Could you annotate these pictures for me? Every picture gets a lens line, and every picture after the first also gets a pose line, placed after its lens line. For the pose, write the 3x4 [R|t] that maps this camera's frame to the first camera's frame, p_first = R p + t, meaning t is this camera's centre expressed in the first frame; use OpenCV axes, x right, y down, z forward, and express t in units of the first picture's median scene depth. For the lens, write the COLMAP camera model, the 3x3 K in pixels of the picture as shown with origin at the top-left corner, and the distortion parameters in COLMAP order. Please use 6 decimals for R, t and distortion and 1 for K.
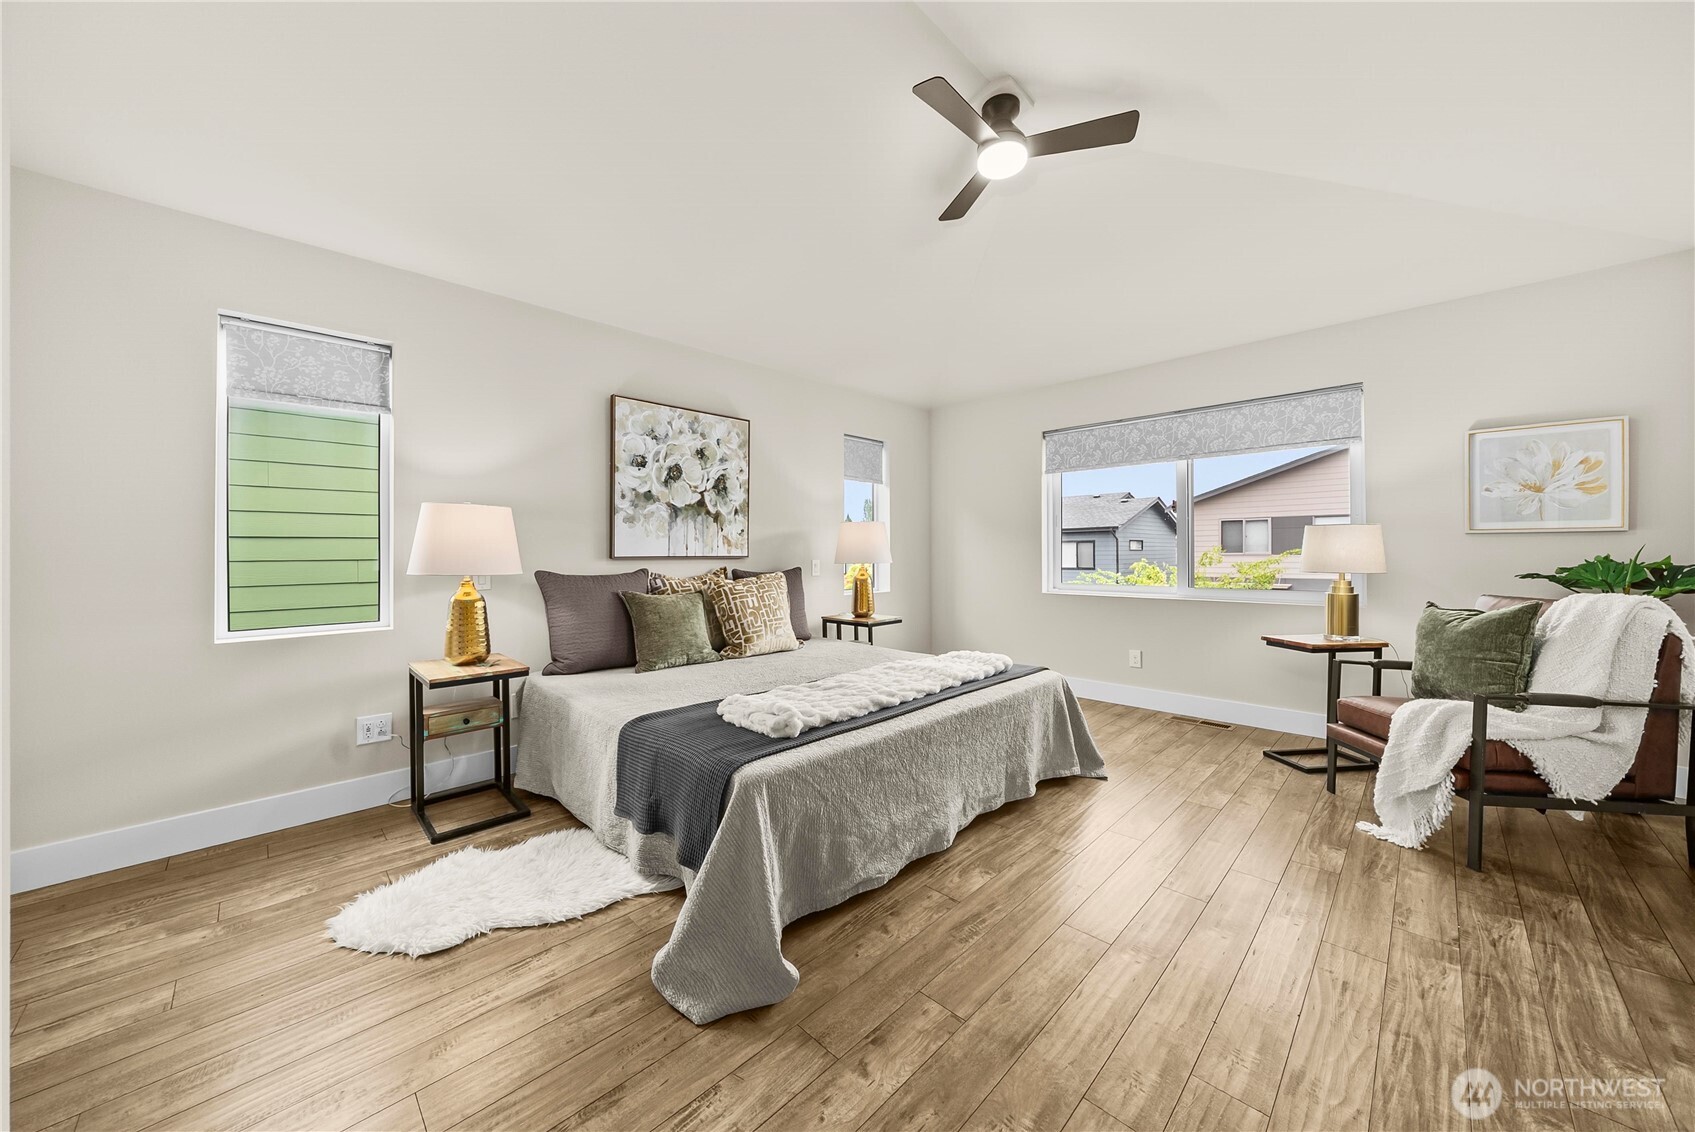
lens RADIAL K [[585.0, 0, 847.4], [0, 585.0, 557.0], [0, 0, 1]] dist [-0.004755, 0.000011]
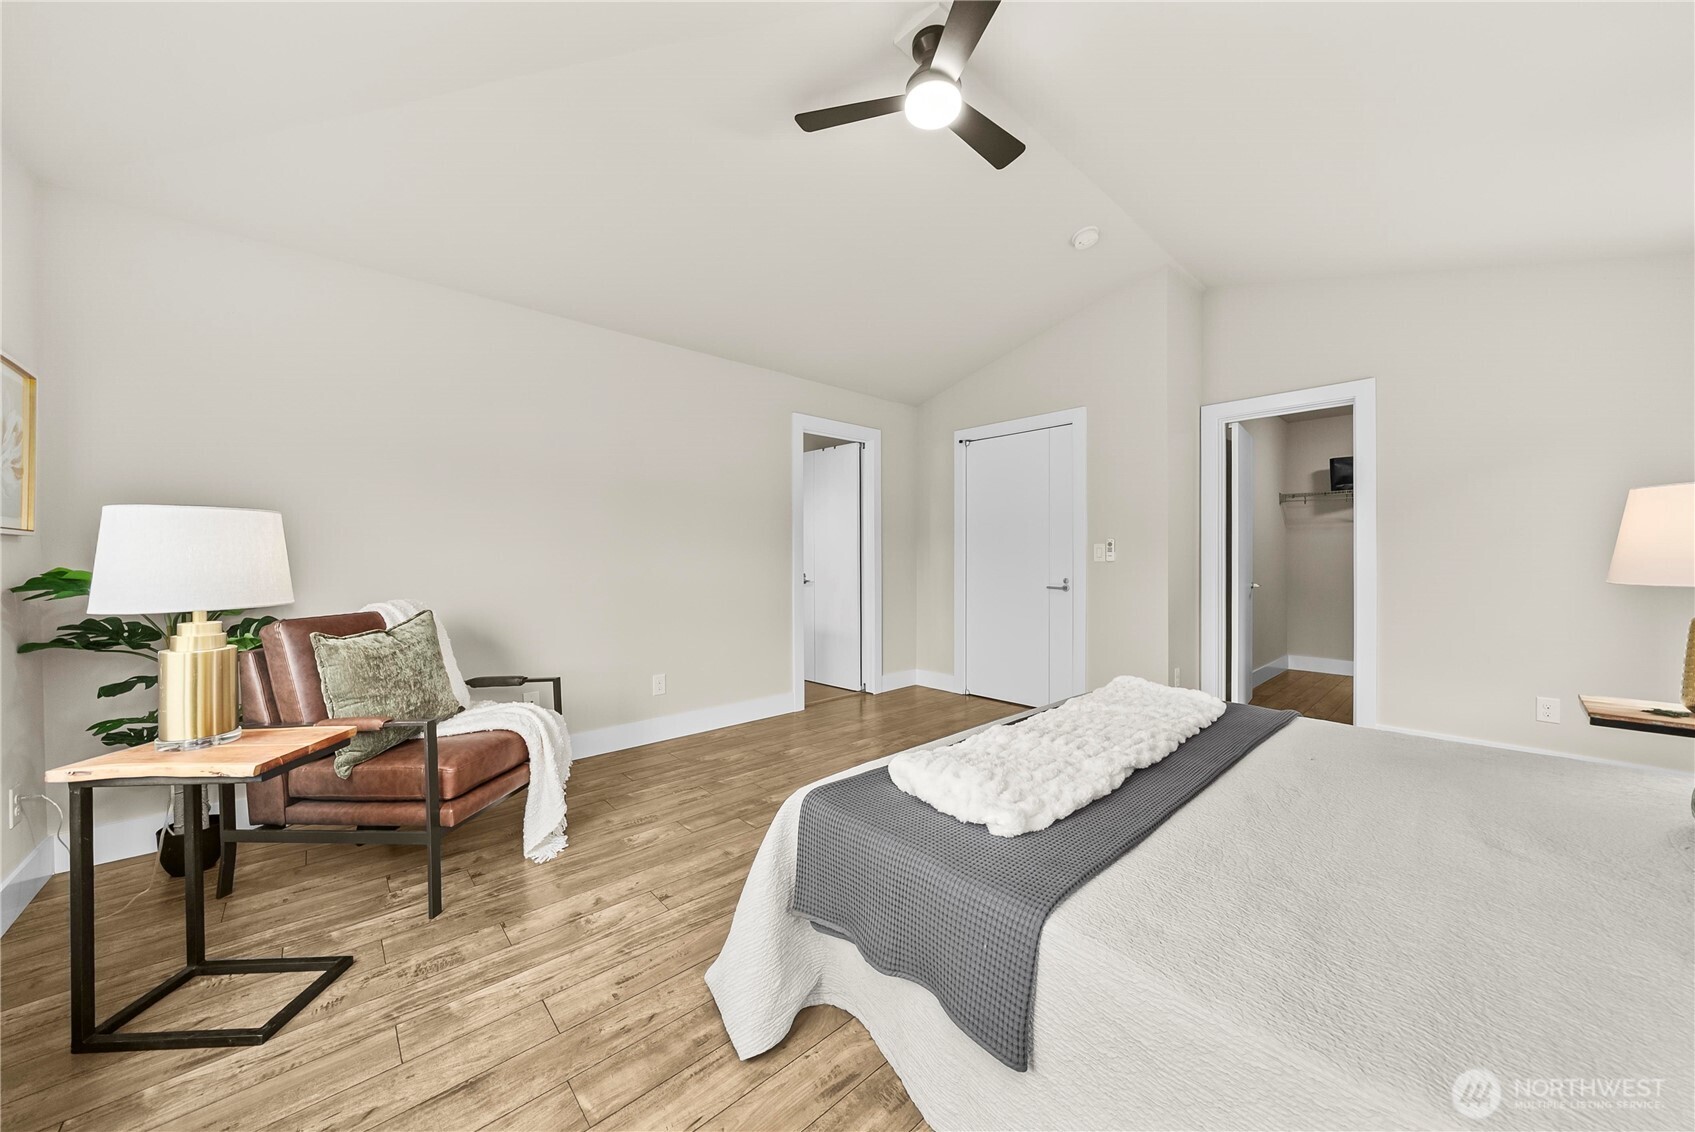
lens RADIAL K [[585.0, 0, 847.4], [0, 585.0, 557.0], [0, 0, 1]] dist [-0.004755, 0.000011]
pose [[-0.998852, 0.021547, 0.042793, 0.316271], [0.021707, 0.999759, 0.003275, 0.001825], [-0.042712, 0.004200, -0.999079, 1.611667]]
